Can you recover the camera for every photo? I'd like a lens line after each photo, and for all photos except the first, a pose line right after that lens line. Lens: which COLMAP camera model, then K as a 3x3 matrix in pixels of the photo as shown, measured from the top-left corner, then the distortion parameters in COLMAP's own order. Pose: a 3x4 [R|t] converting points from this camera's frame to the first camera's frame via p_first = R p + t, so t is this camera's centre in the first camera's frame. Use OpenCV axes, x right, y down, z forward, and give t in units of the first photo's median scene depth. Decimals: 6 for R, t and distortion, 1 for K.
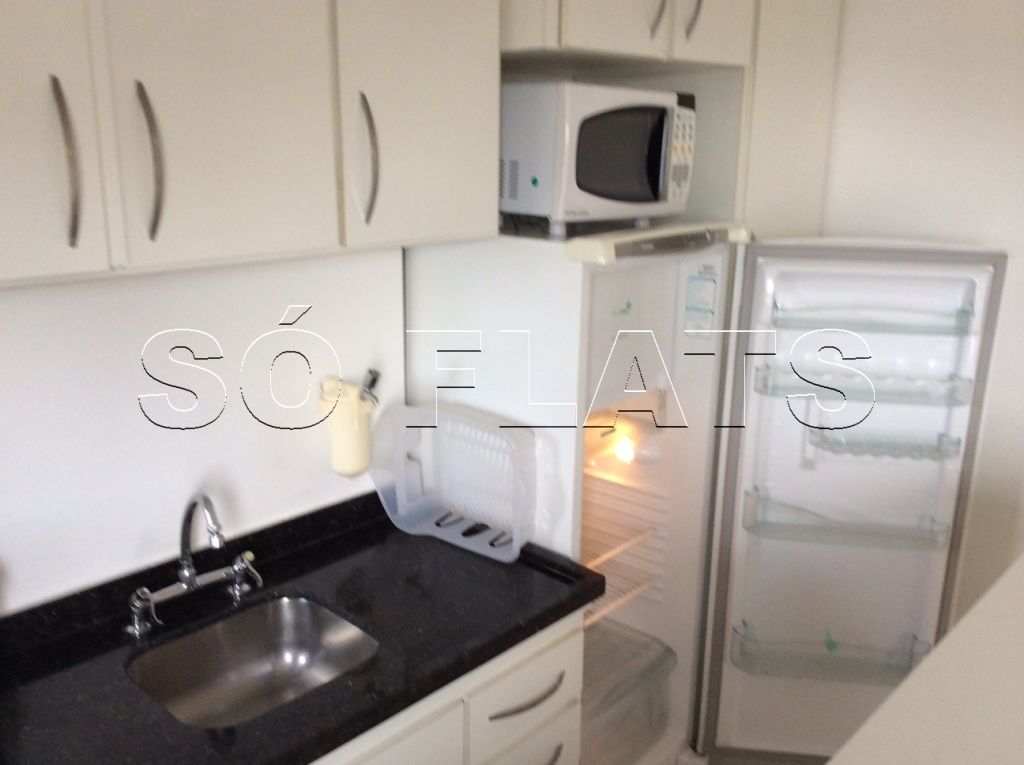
lens RADIAL K [[934.7, 0, 524.1], [0, 934.7, 376.3], [0, 0, 1]] dist [0.027939, 0.000000]
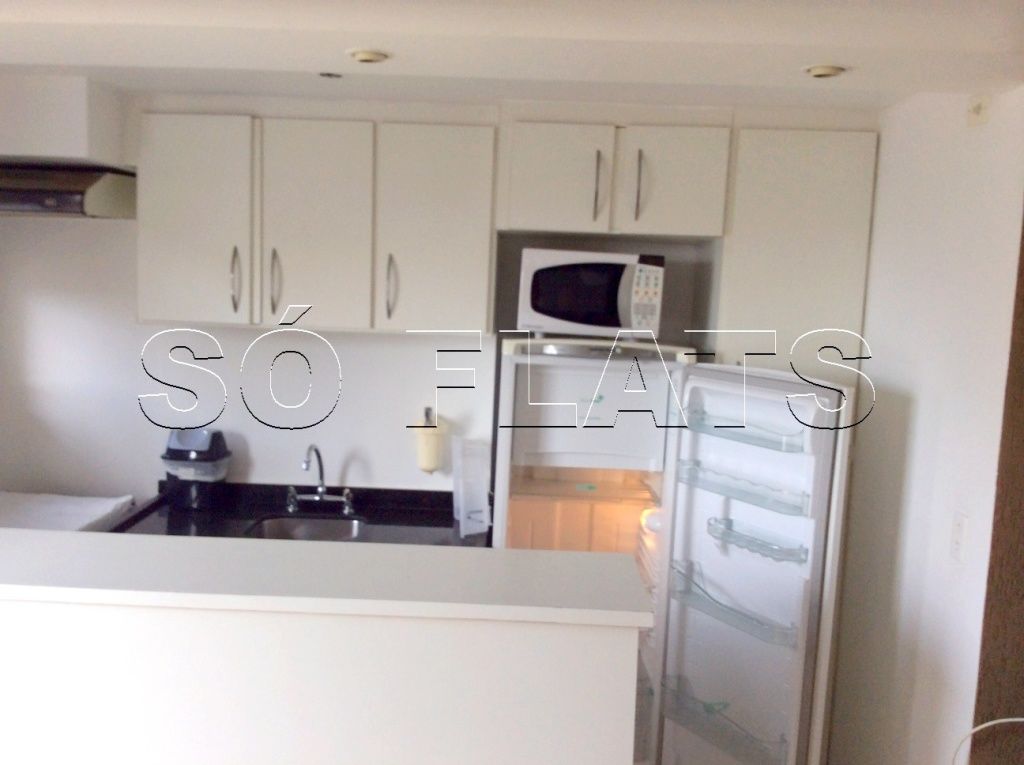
lens RADIAL K [[934.7, 0, 519.7], [0, 934.7, 376.8], [0, 0, 1]] dist [0.027939, 0.000000]
pose [[0.670053, 0.093695, -0.736376, 1.215653], [-0.218731, 0.972880, -0.075243, 0.030967], [0.709356, 0.211485, 0.672375, -0.060830]]
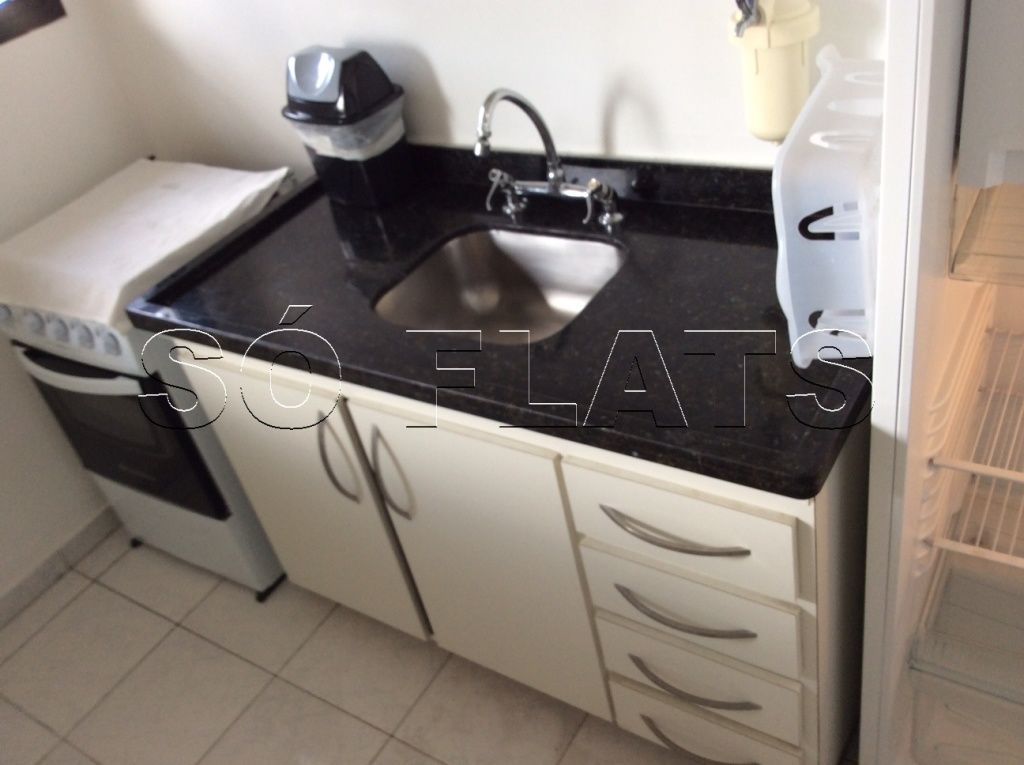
lens RADIAL K [[934.7, 0, 521.0], [0, 934.7, 390.8], [0, 0, 1]] dist [0.027939, 0.000000]
pose [[0.174443, 0.552118, -0.815313, 0.462873], [-0.067191, 0.832753, 0.549552, -0.108873], [0.982372, -0.041084, 0.182366, 0.721444]]
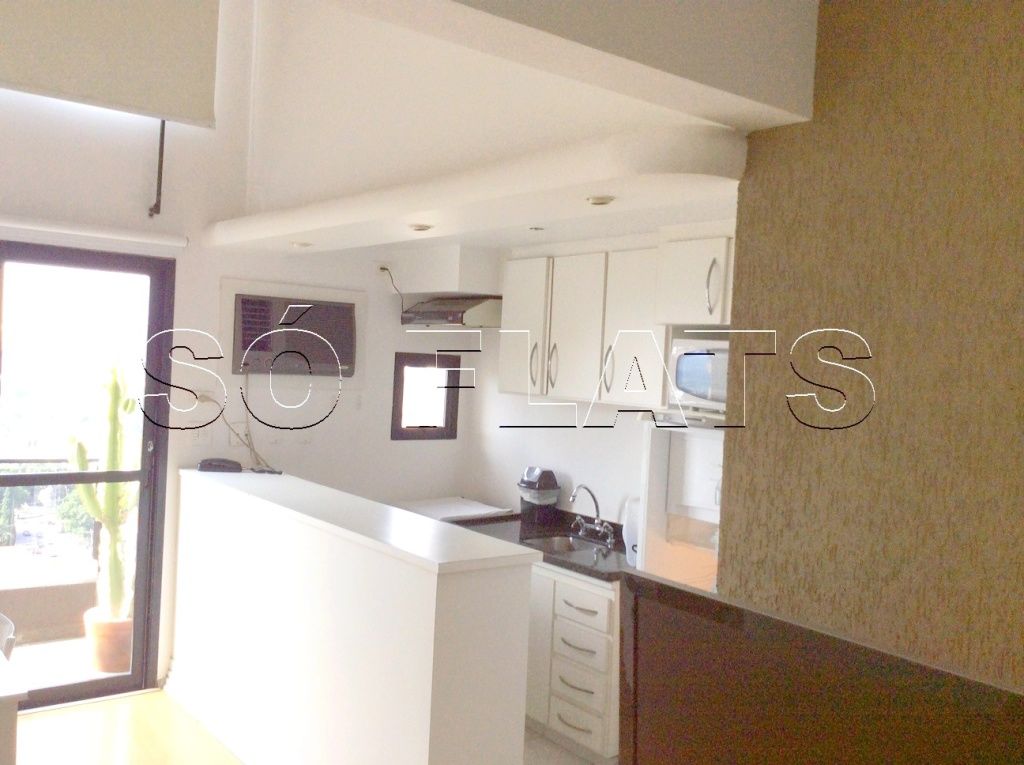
lens RADIAL K [[934.7, 0, 519.0], [0, 934.7, 367.8], [0, 0, 1]] dist [0.027939, 0.000000]
pose [[-0.155209, -0.007591, -0.987853, 2.061634], [-0.301052, 0.952769, 0.039979, -0.220344], [0.940892, 0.303600, -0.150163, 0.963197]]
